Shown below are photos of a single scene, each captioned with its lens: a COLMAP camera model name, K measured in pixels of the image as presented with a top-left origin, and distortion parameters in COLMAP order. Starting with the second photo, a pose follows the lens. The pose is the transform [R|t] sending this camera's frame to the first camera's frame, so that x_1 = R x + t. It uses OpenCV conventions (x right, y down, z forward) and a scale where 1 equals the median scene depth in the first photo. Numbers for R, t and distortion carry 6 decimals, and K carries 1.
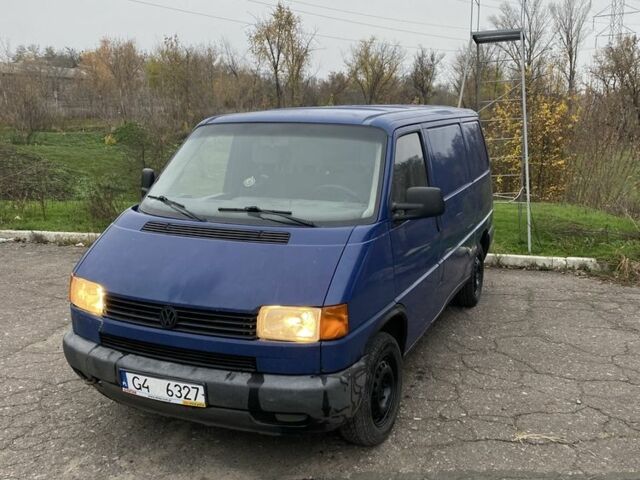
lens RADIAL K [[647.8, 0, 320.0], [0, 647.8, 240.0], [0, 0, 1]] dist [0.080775, -0.172526]
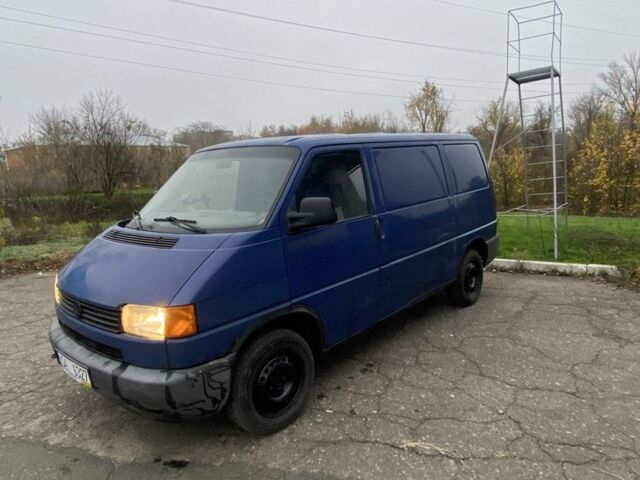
lens RADIAL K [[442.9, 0, 320.0], [0, 442.9, 240.0], [0, 0, 1]] dist [0.083466, -0.108771]
pose [[0.952259, 0.001367, -0.305288, 0.391347], [-0.006685, 0.999844, -0.016374, 0.001851], [0.305218, 0.017633, 0.952119, 0.304366]]
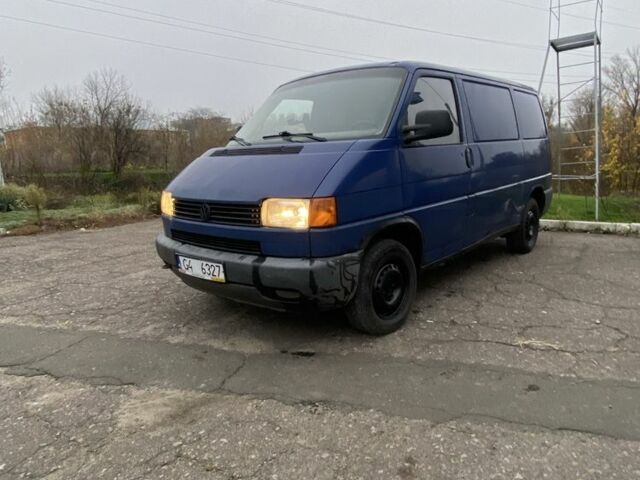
lens RADIAL K [[442.9, 0, 320.0], [0, 442.9, 240.0], [0, 0, 1]] dist [0.083466, -0.108771]
pose [[0.954488, 0.025966, -0.297117, 0.209626], [-0.025555, 0.999660, 0.005269, 0.143212], [0.297153, 0.002563, 0.954827, 0.212604]]
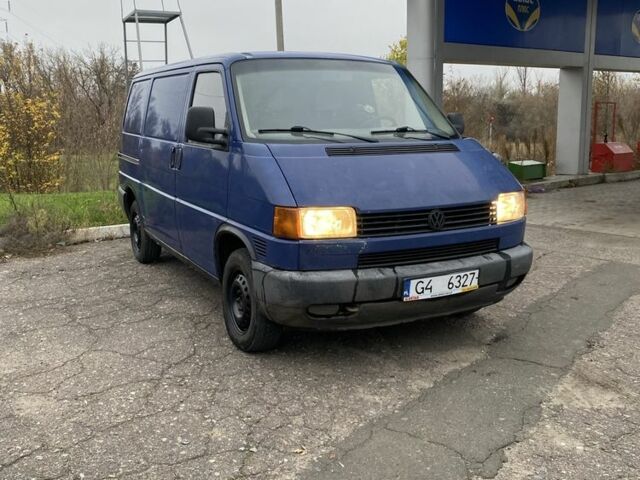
lens RADIAL K [[631.9, 0, 346.7], [0, 631.9, 239.5], [0, 0, 1]] dist [0.173408, -0.405094]
pose [[0.589600, -0.143194, 0.794900, -1.034065], [0.152780, 0.986164, 0.064327, 0.052444], [-0.793114, 0.083518, 0.603320, 0.421324]]
